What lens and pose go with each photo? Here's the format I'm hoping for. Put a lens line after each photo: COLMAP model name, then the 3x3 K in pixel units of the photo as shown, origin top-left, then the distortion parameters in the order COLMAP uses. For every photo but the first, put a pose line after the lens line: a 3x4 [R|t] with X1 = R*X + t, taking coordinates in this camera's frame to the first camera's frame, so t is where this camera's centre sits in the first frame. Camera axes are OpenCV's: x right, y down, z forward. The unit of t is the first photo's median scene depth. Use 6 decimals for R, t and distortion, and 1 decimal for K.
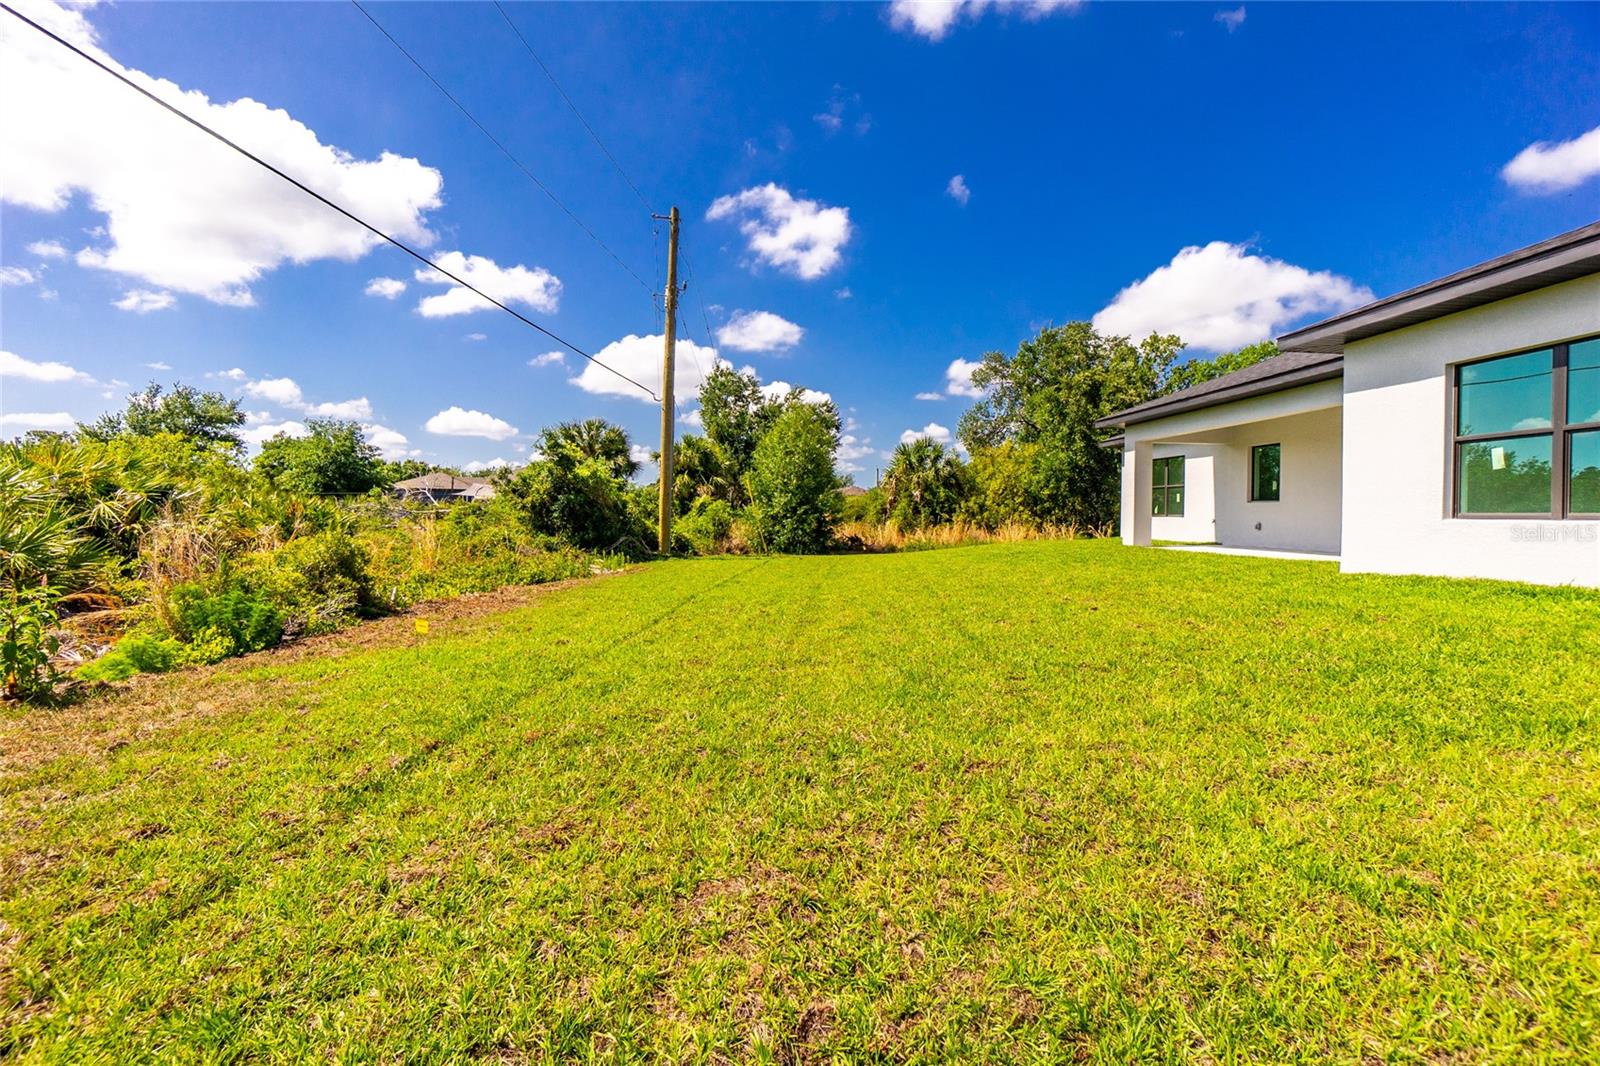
lens RADIAL K [[688.2, 0, 799.3], [0, 688.2, 520.9], [0, 0, 1]] dist [-0.038406, -0.000089]
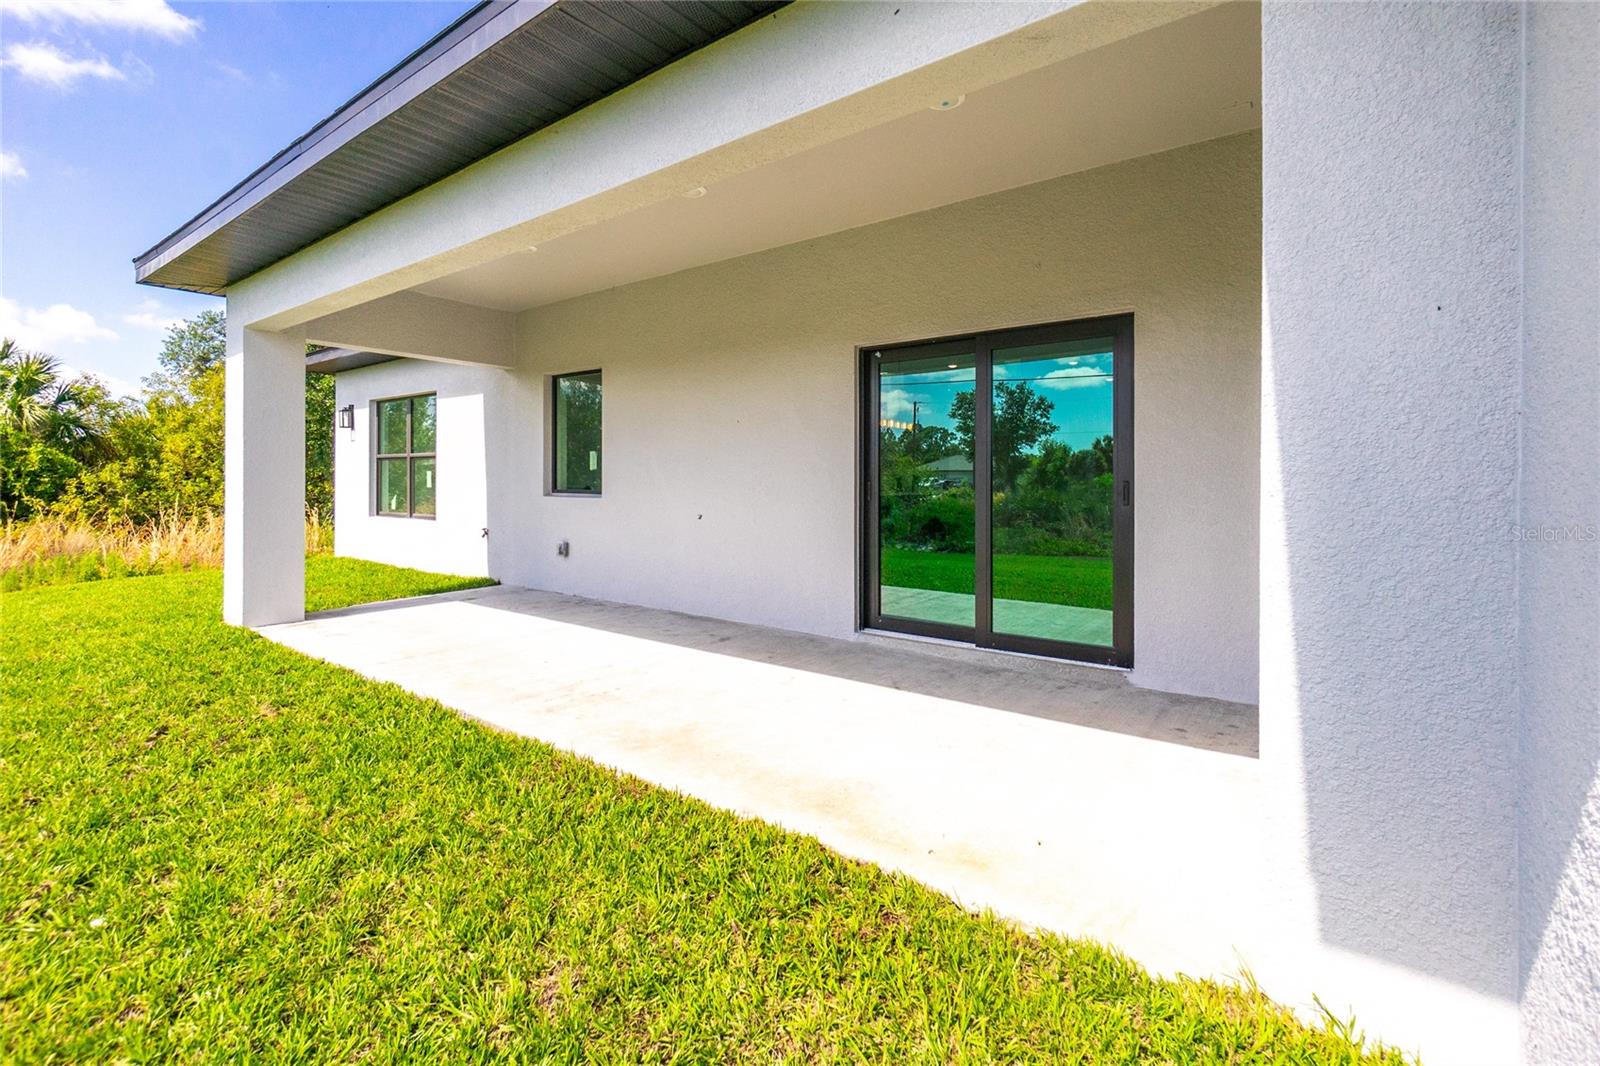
lens RADIAL K [[683.7, 0, 794.0], [0, 683.7, 490.1], [0, 0, 1]] dist [0.000884, 0.000033]
pose [[0.685531, -0.008027, 0.727999, 0.224258], [0.003828, 0.999965, 0.007422, -0.017171], [-0.728033, -0.002301, 0.685538, 0.284593]]
